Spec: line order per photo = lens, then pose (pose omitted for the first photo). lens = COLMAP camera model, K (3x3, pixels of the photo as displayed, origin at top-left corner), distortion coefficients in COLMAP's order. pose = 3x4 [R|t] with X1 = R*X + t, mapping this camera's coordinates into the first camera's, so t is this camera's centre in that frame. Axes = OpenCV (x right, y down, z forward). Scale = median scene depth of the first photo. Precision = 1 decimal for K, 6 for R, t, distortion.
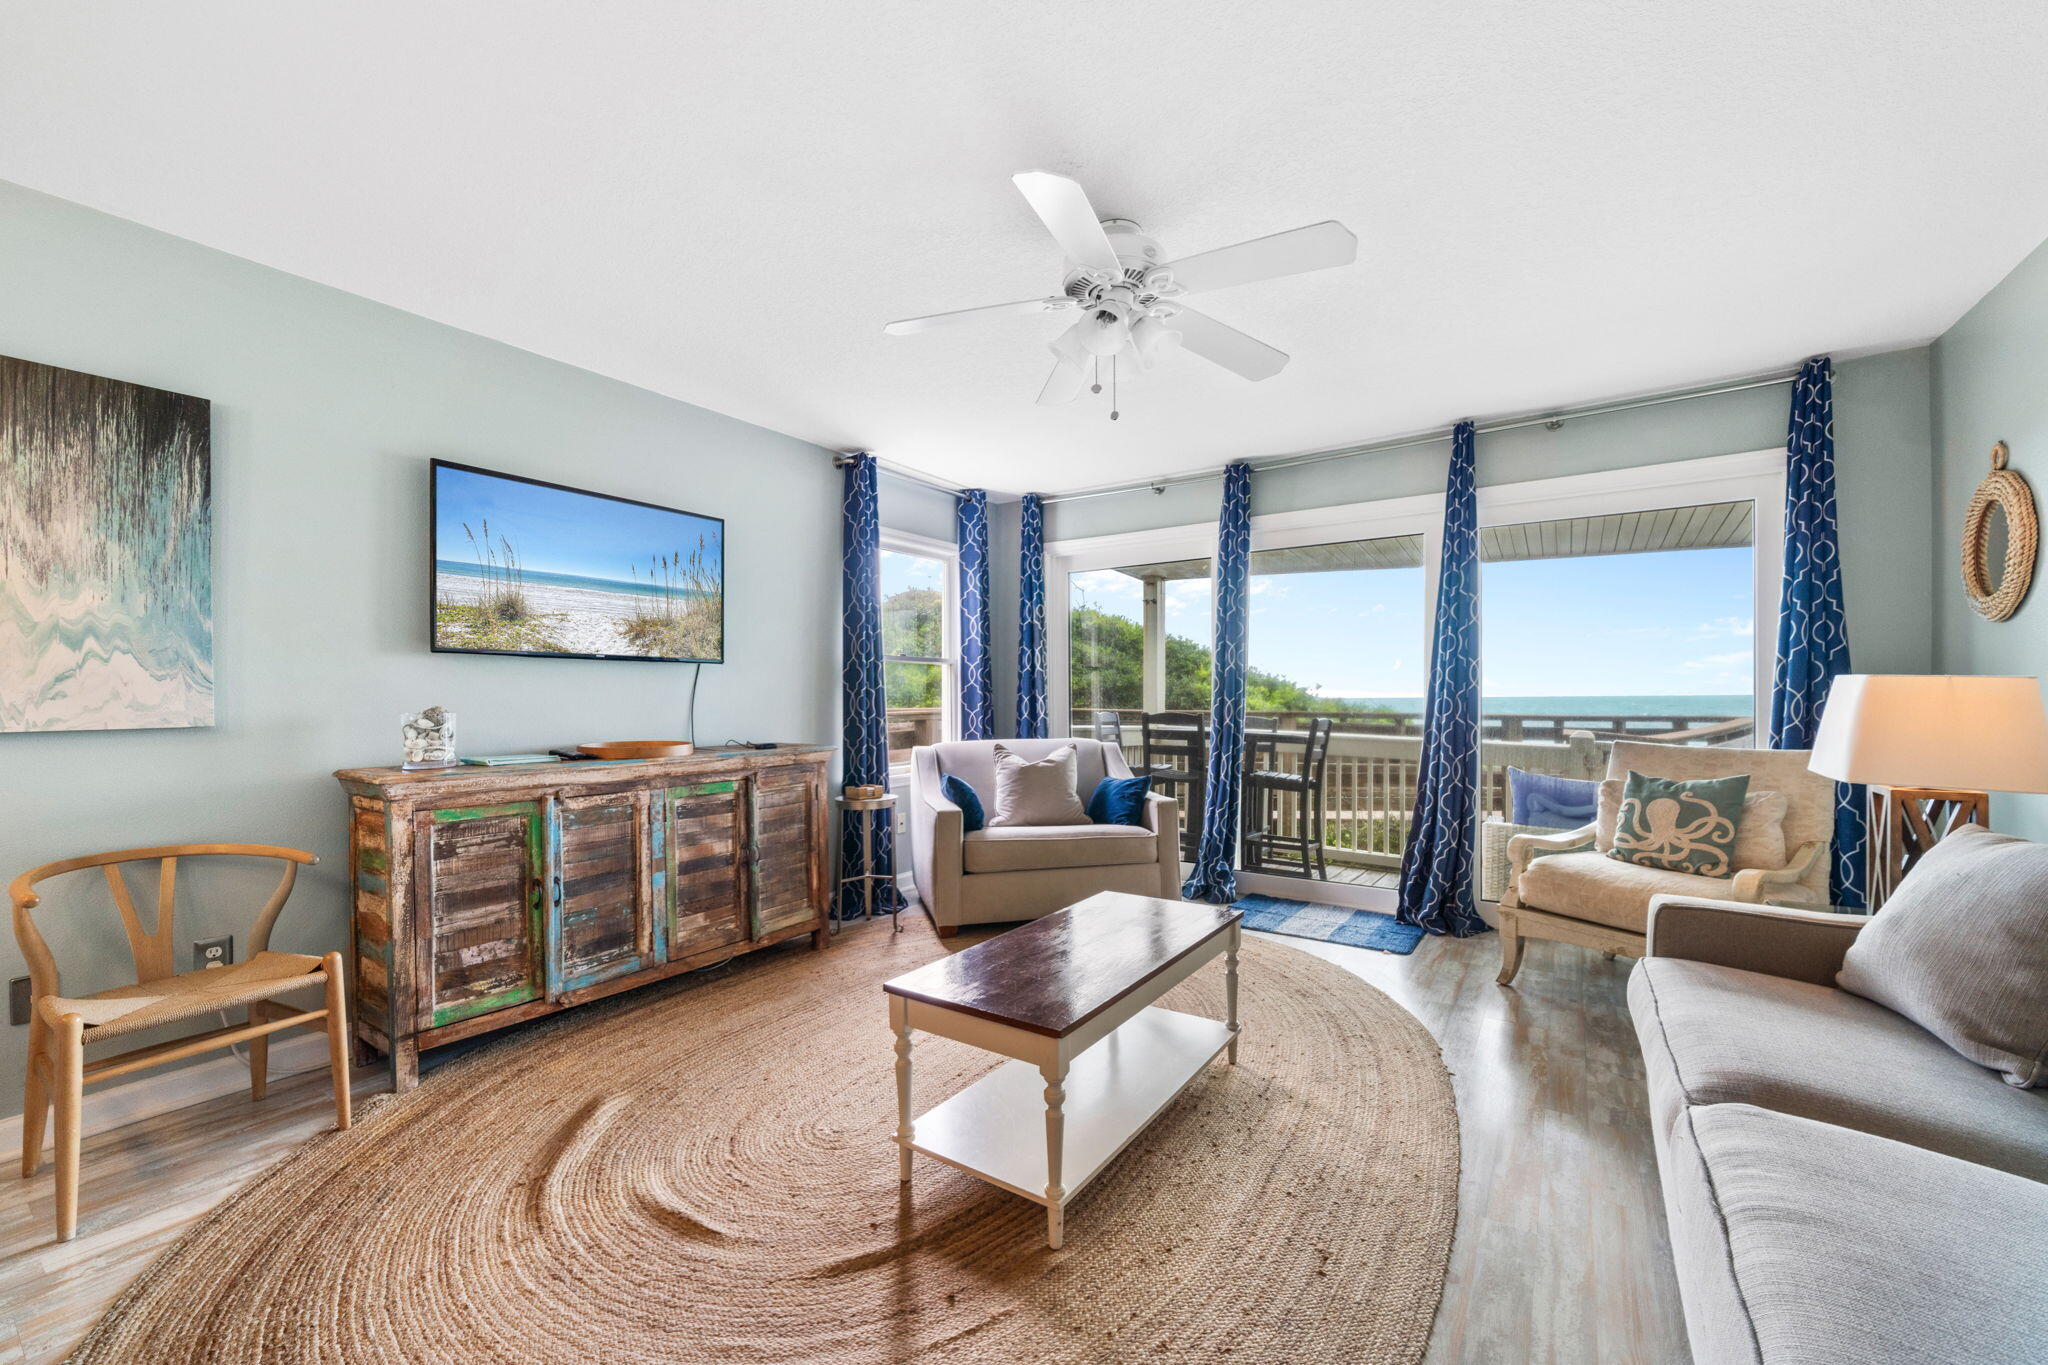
lens RADIAL K [[810.7, 0, 1035.2], [0, 810.7, 696.9], [0, 0, 1]] dist [0.001979, -0.000359]
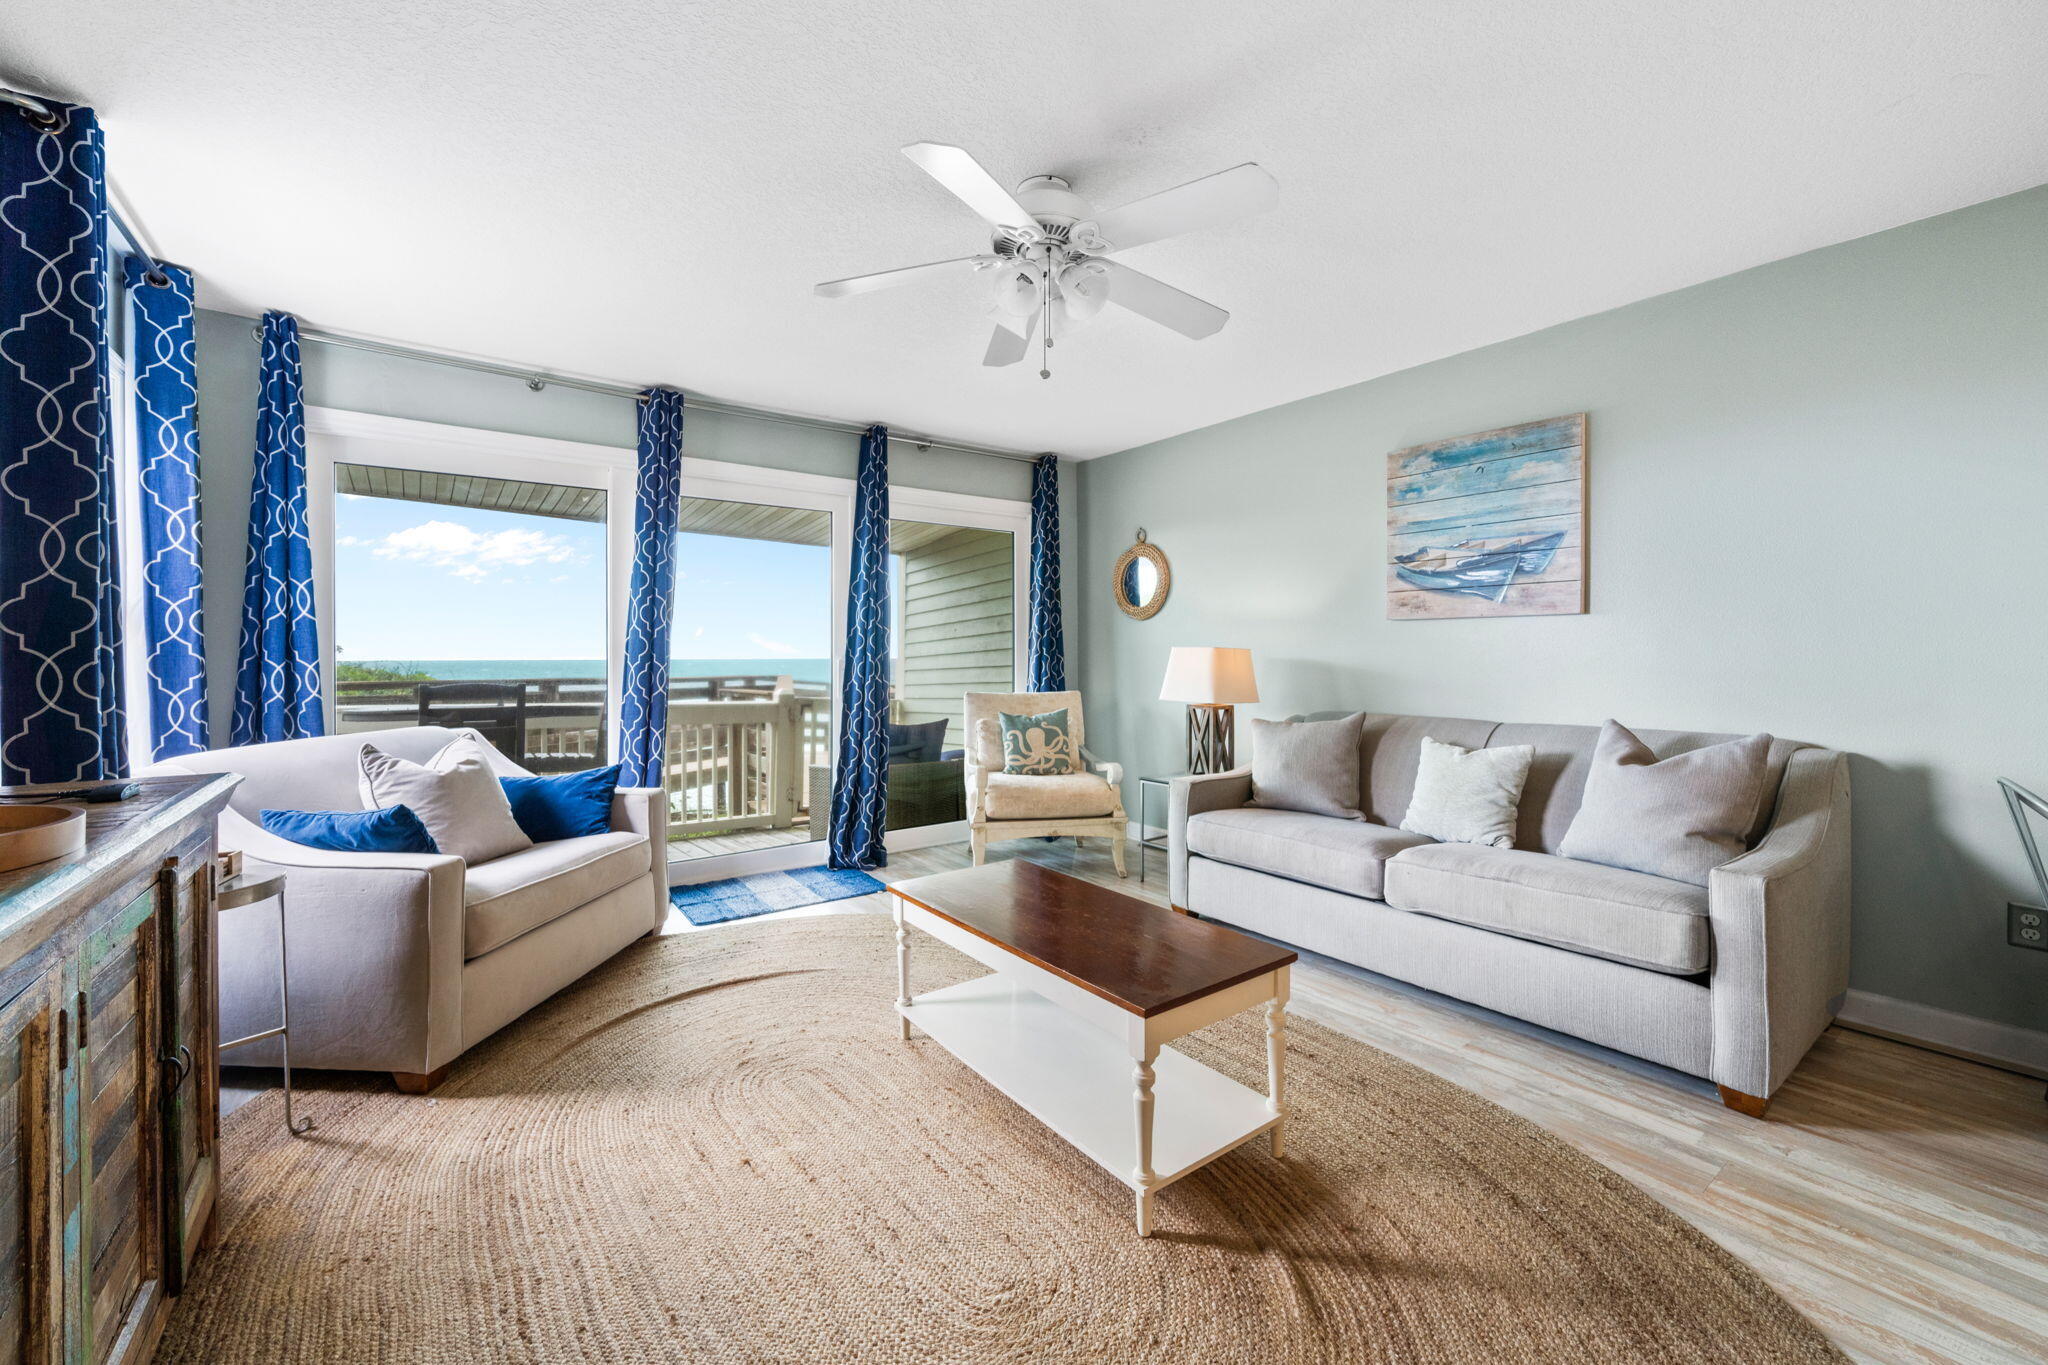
lens RADIAL K [[810.7, 0, 1012.9], [0, 810.7, 653.9], [0, 0, 1]] dist [0.001979, -0.000359]
pose [[0.342773, 0.003435, 0.939412, -0.602272], [0.004520, 0.999976, -0.005306, -0.002338], [-0.939407, 0.006065, 0.342749, 0.503170]]
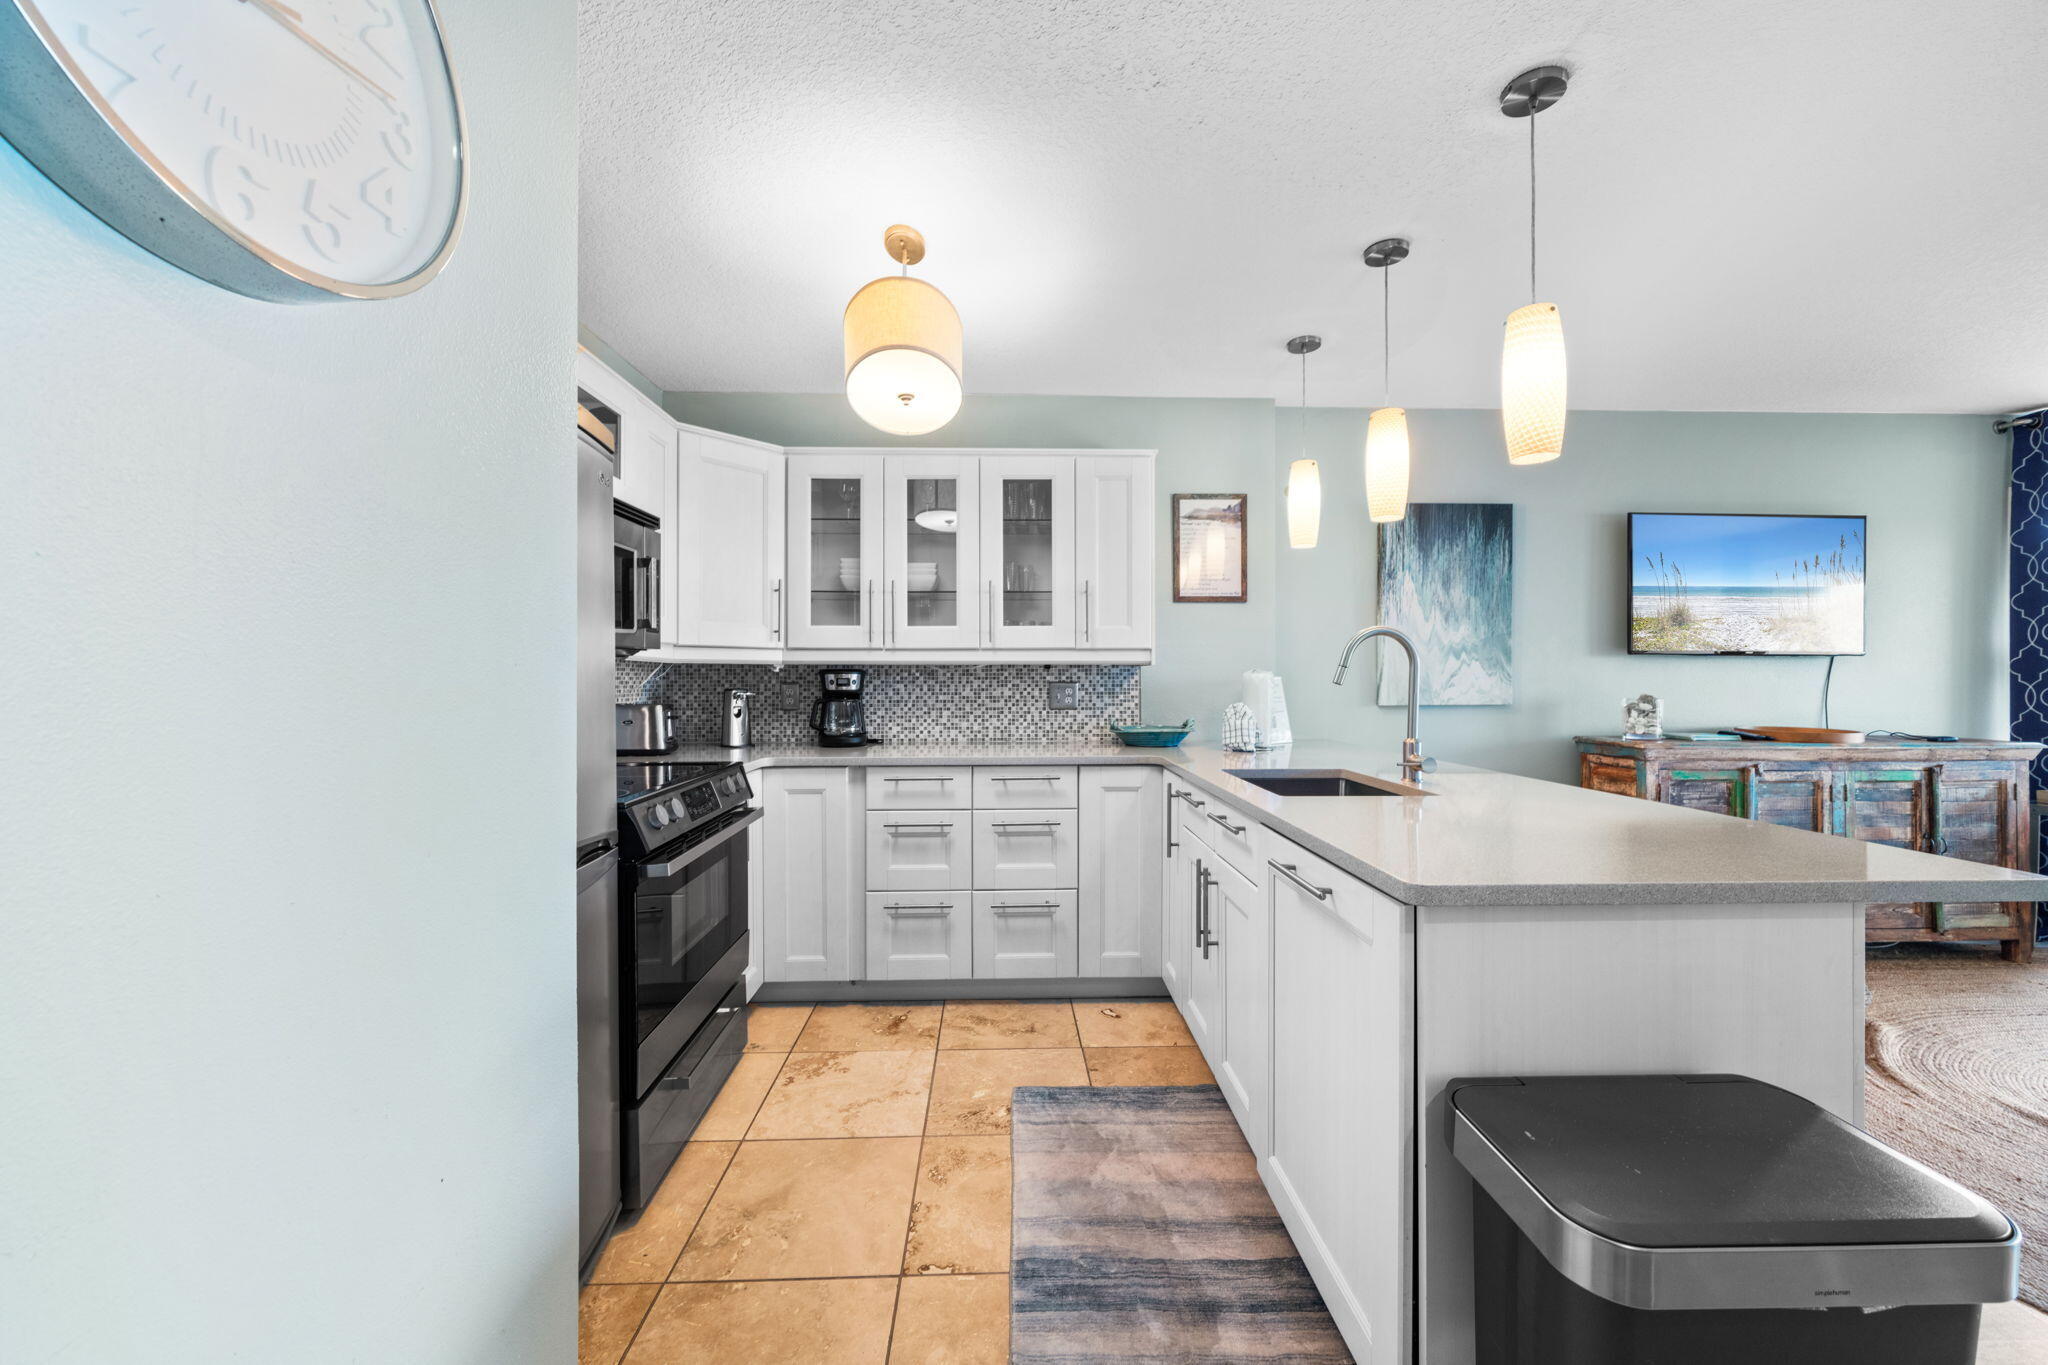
lens RADIAL K [[770.9, 0, 1014.9], [0, 770.9, 675.8], [0, 0, 1]] dist [-0.004547, 0.000336]
pose [[0.572517, 0.002722, -0.819888, -0.233400], [-0.005177, 0.999987, -0.000295, -0.011185], [0.819876, 0.004413, 0.572524, -0.506721]]
